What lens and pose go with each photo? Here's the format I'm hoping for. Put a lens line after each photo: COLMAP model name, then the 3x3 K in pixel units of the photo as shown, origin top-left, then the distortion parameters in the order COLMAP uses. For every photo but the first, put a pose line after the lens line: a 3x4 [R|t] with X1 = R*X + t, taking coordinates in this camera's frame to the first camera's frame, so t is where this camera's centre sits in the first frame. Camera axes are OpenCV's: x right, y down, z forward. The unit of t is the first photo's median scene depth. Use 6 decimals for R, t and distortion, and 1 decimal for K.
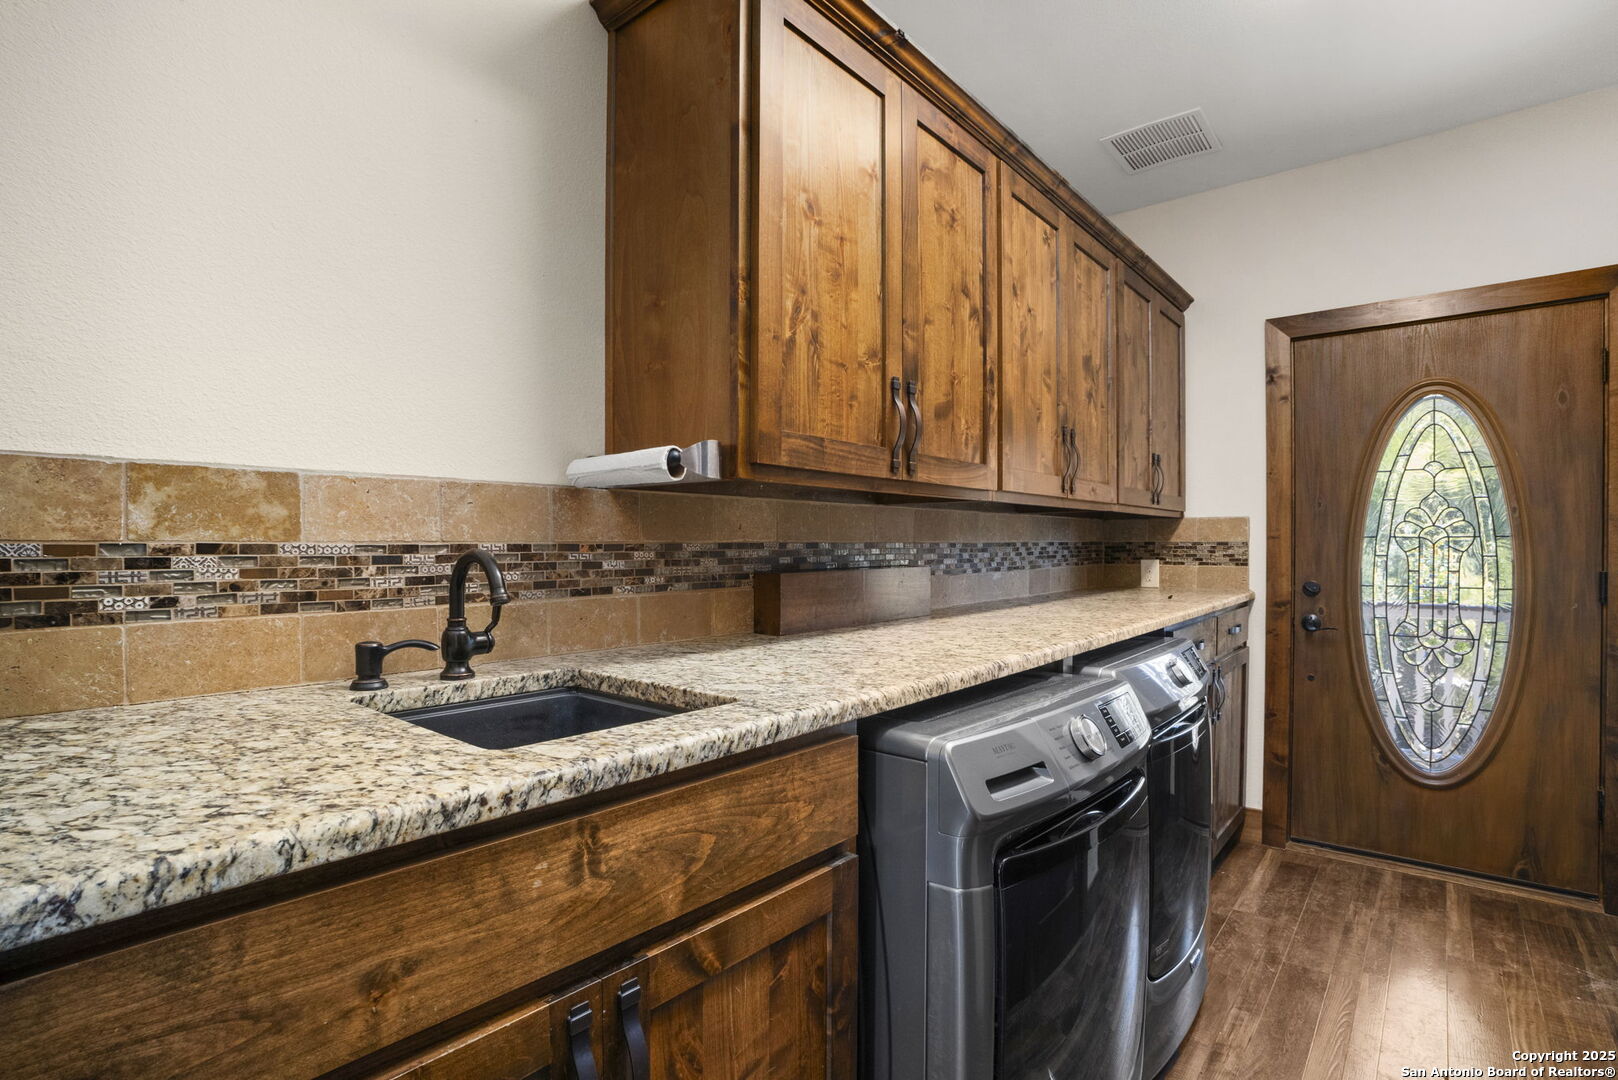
lens RADIAL K [[787.6, 0, 811.9], [0, 787.6, 565.6], [0, 0, 1]] dist [-0.080809, 0.033789]
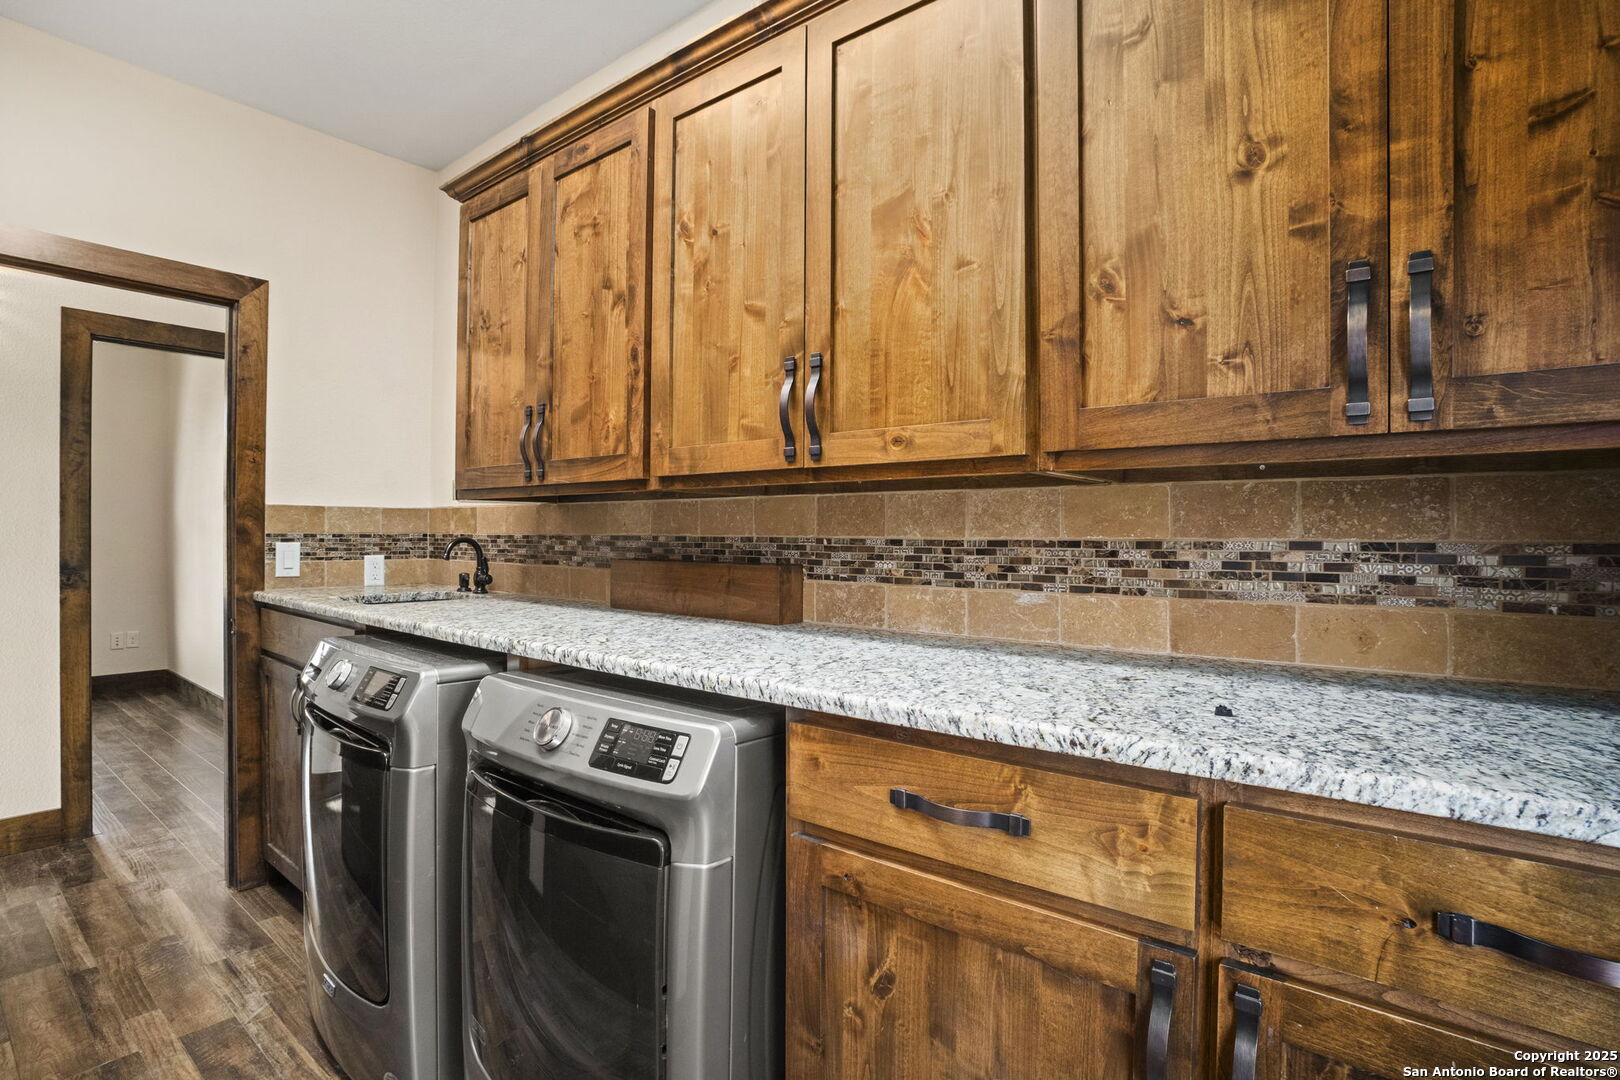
lens RADIAL K [[773.2, 0, 784.7], [0, 773.2, 536.8], [0, 0, 1]] dist [-0.057064, 0.020643]
pose [[0.005900, 0.003061, -0.999978, 1.275310], [-0.036954, 0.999313, 0.002841, -0.043080], [0.999300, 0.036936, 0.006009, 1.327728]]
